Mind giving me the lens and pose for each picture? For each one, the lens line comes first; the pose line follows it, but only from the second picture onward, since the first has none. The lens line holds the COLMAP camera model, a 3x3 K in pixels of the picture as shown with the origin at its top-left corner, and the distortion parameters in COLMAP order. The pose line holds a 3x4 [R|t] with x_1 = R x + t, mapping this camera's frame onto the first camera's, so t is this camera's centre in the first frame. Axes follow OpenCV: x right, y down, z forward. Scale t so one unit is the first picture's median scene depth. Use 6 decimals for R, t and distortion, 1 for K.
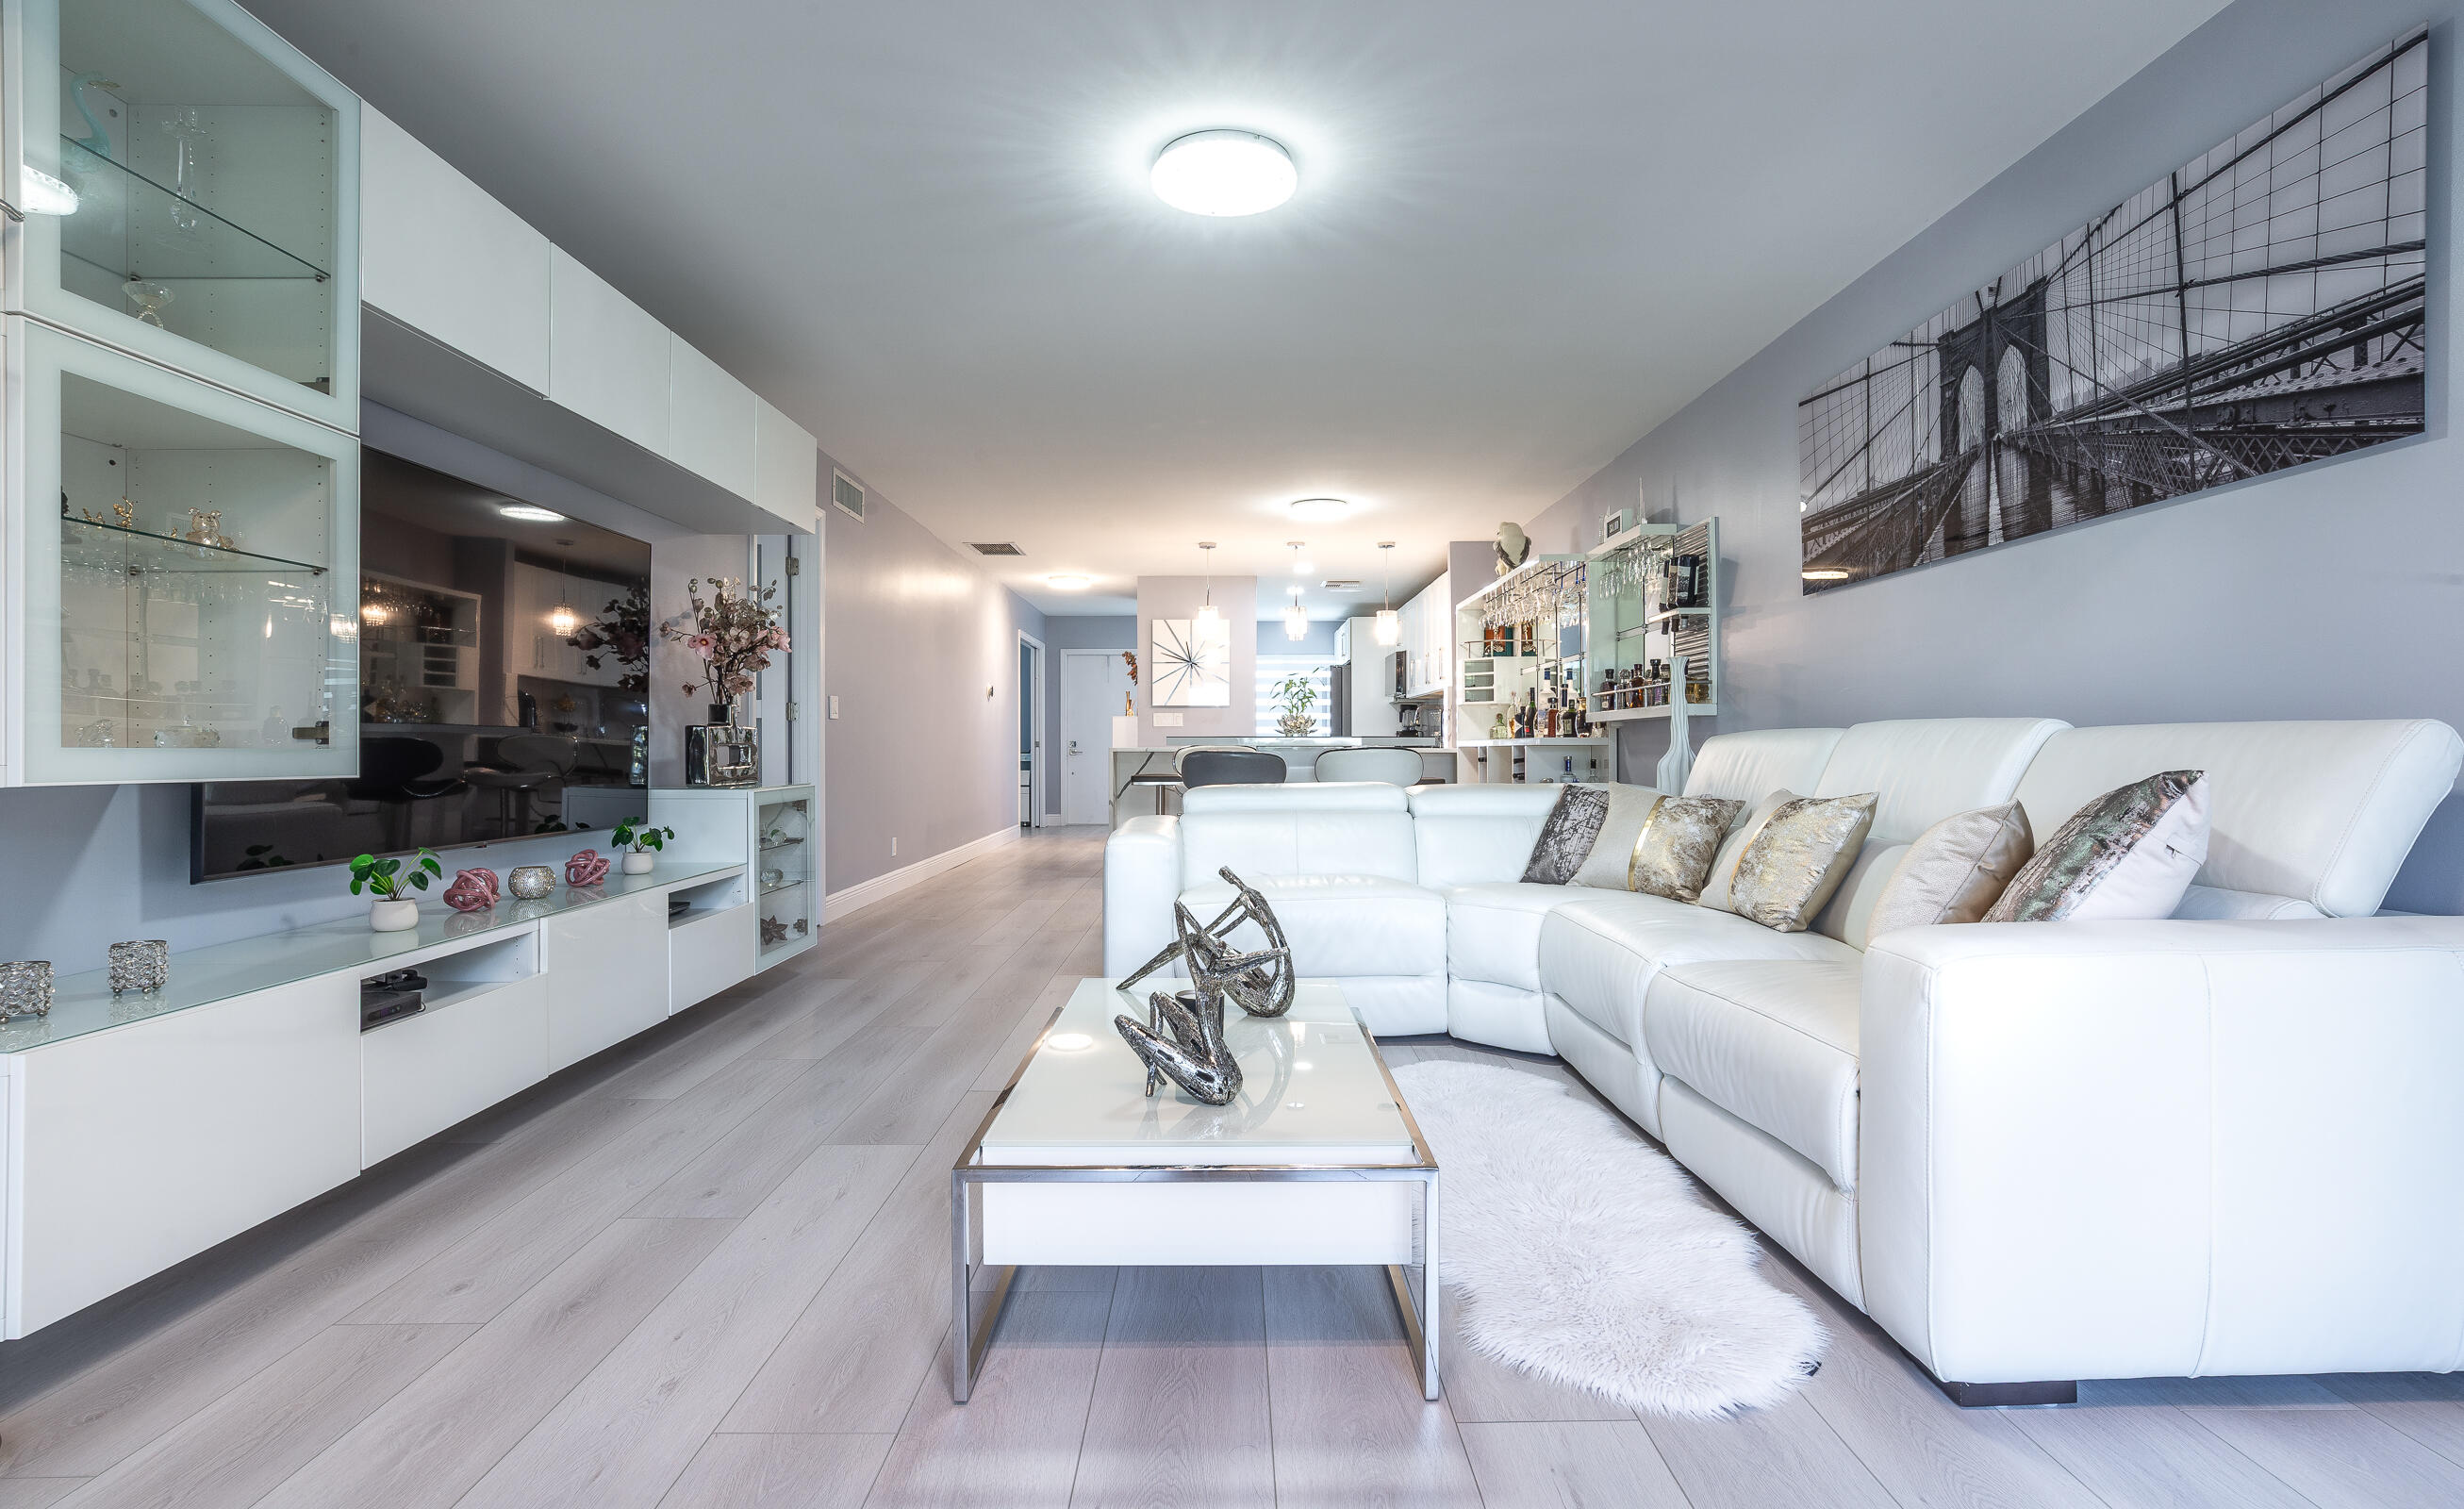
lens RADIAL K [[1222.8, 0, 1232.0], [0, 1222.8, 754.5], [0, 0, 1]] dist [-0.041769, 0.026817]
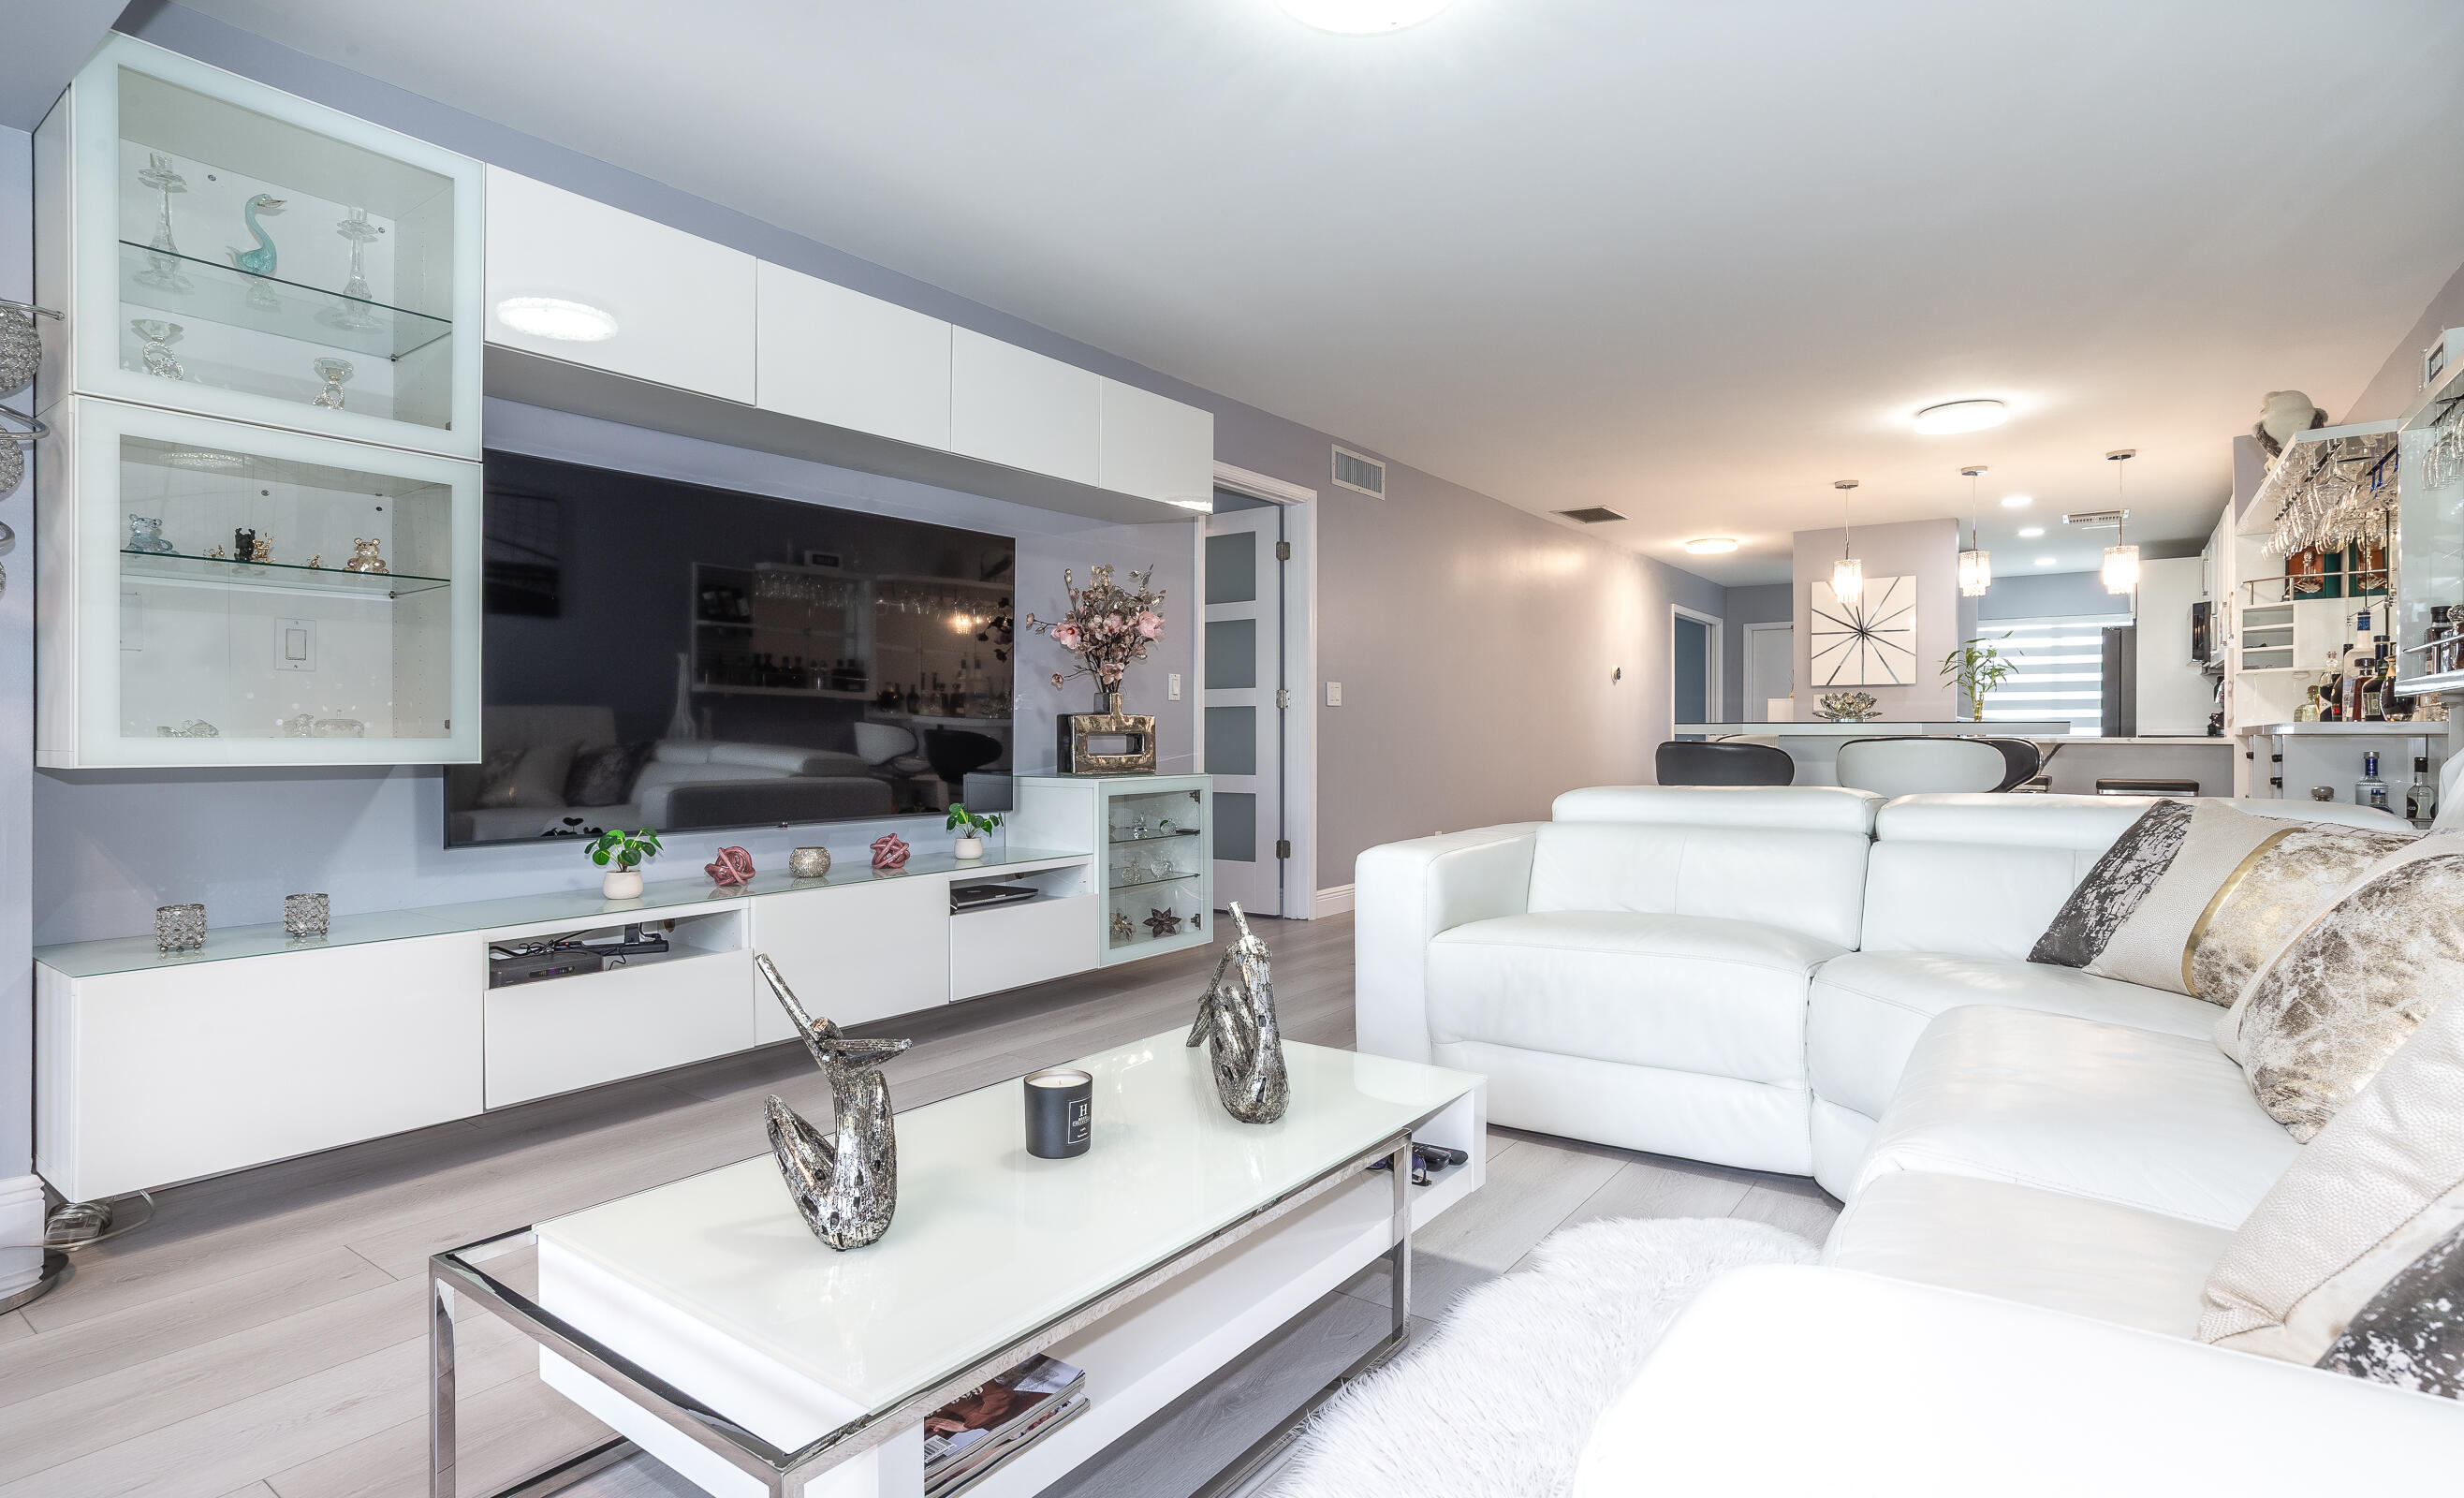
lens RADIAL K [[1212.3, 0, 1232.0], [0, 1212.3, 749.0], [0, 0, 1]] dist [-0.048519, 0.027776]
pose [[0.802877, 0.007924, -0.596092, 0.348838], [-0.004537, 0.999964, 0.007183, -0.003374], [0.596127, -0.003063, 0.802884, 0.353993]]
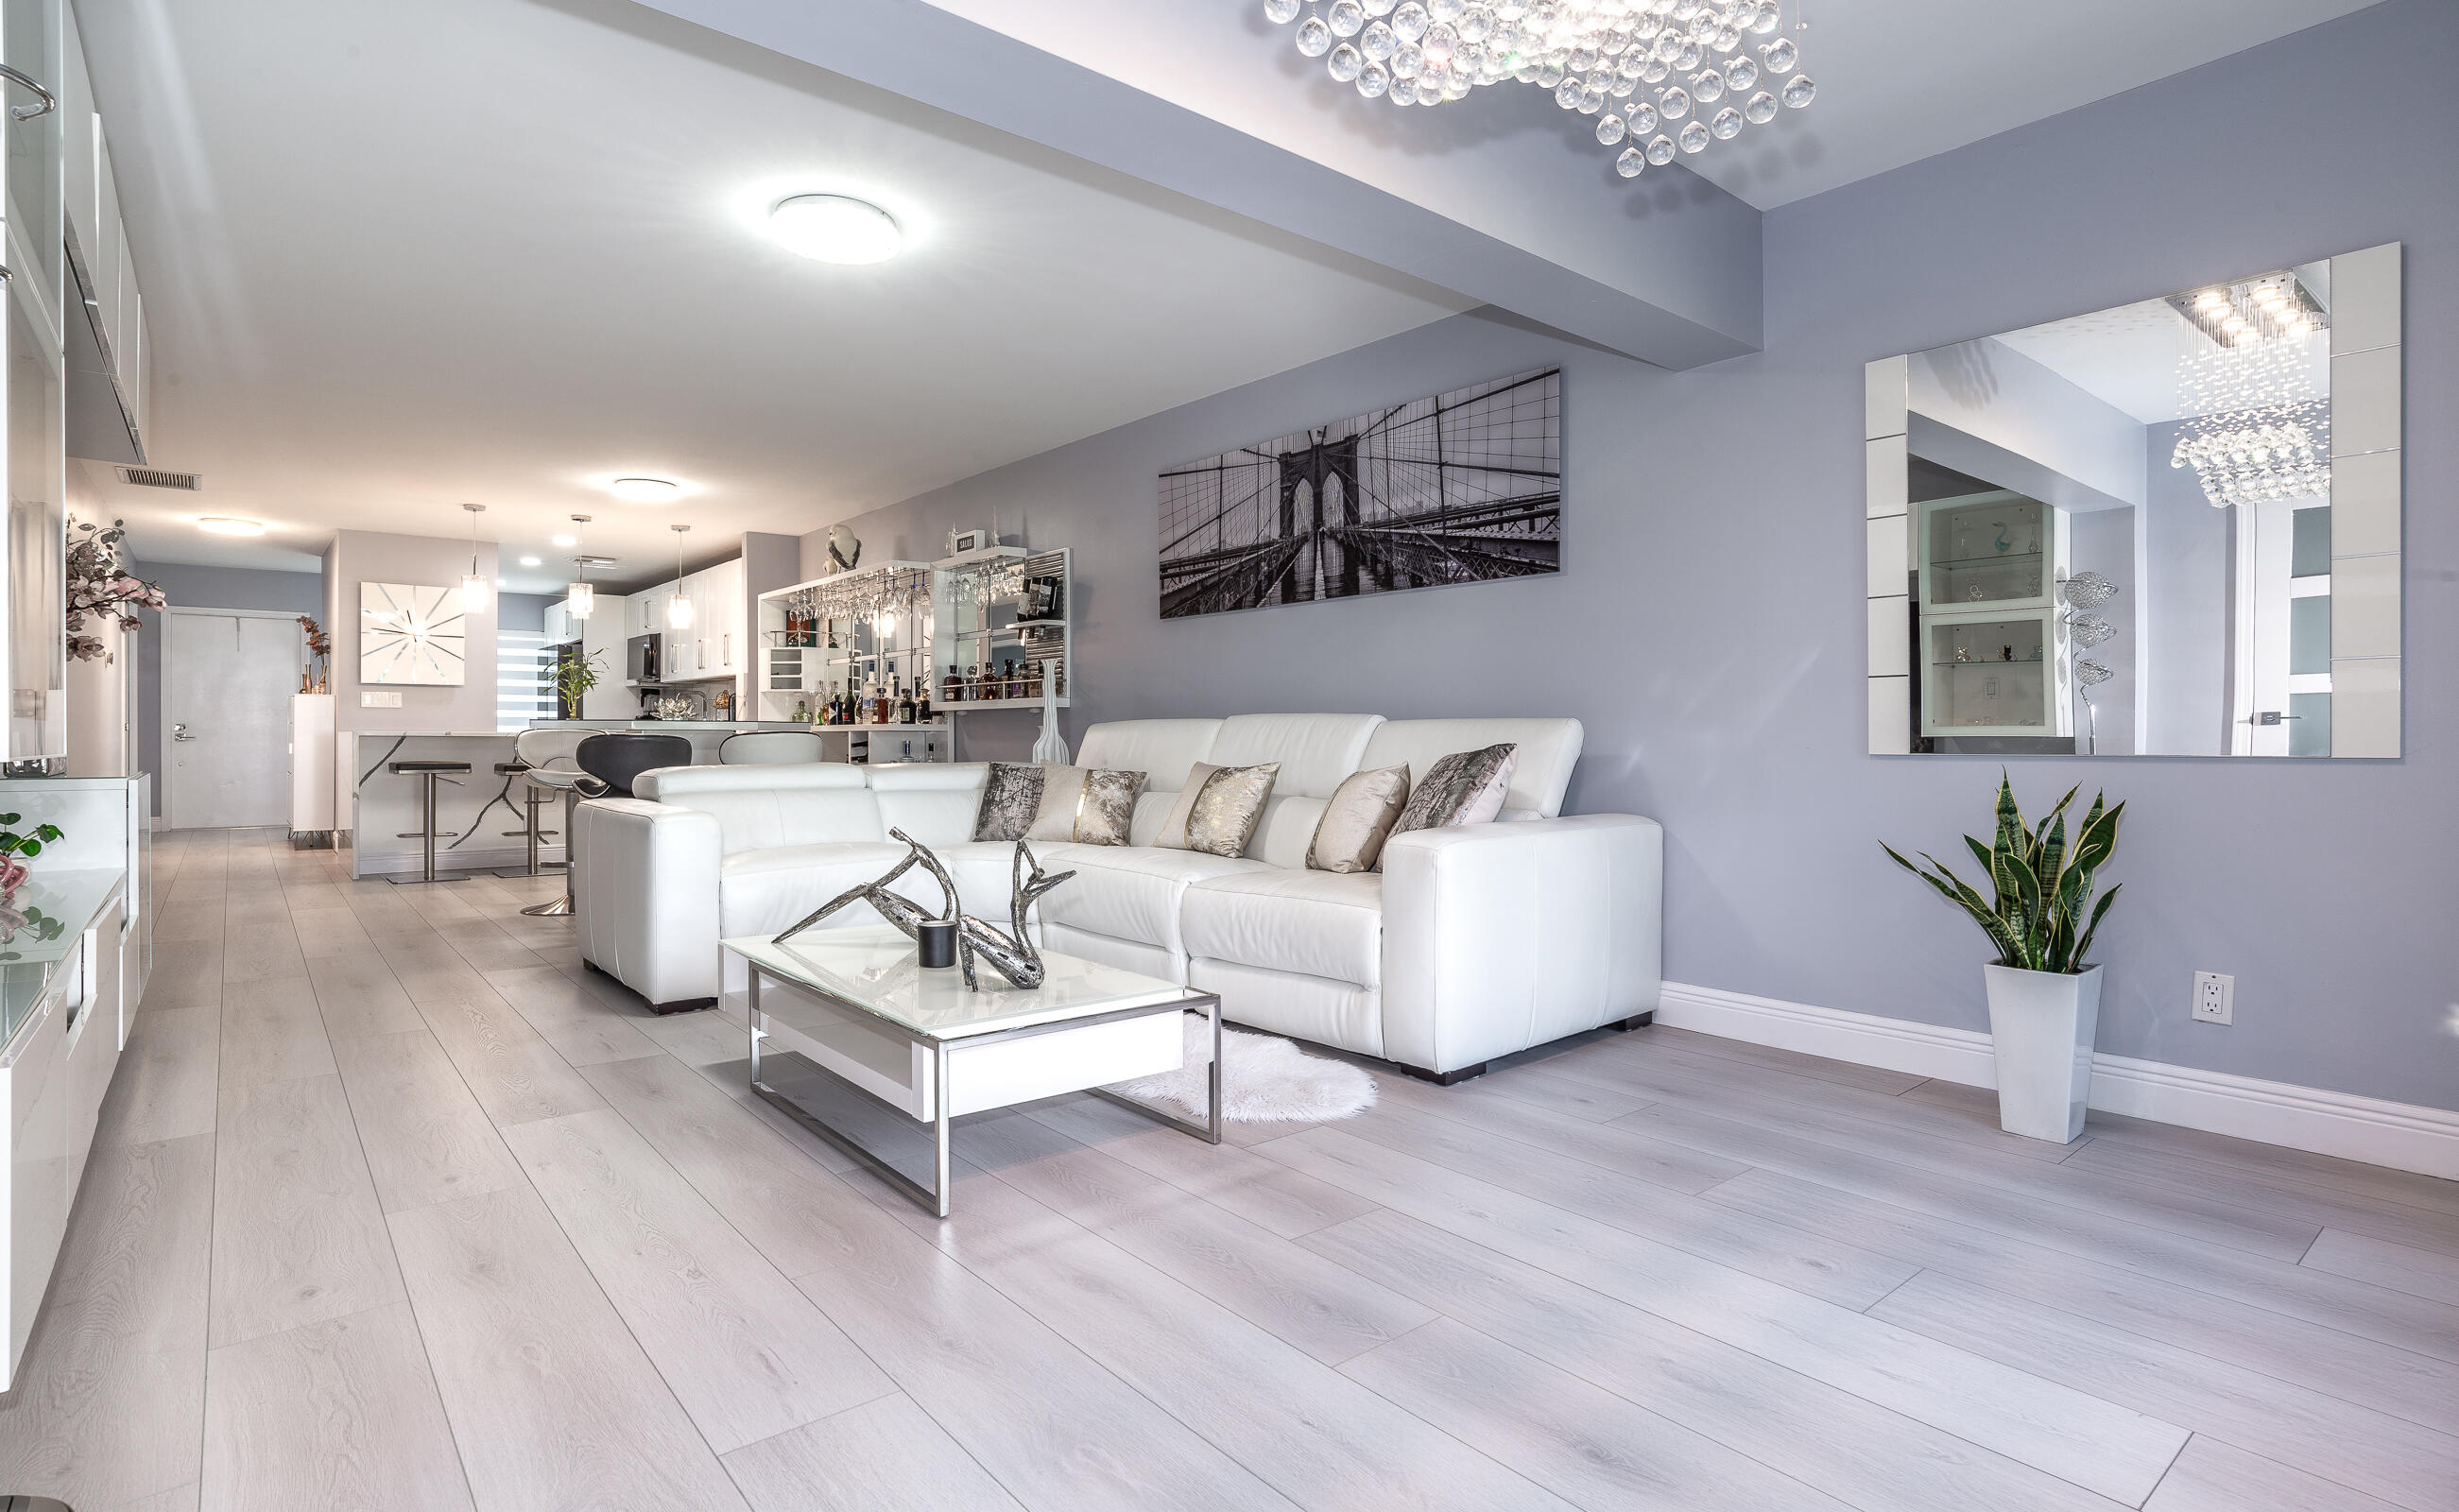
lens RADIAL K [[1220.2, 0, 1229.5], [0, 1220.2, 756.0], [0, 0, 1]] dist [-0.041769, 0.026817]
pose [[0.772821, -0.008025, 0.634573, -0.424352], [0.000803, 0.999932, 0.011667, 0.005556], [-0.634623, -0.008507, 0.772775, -0.117642]]
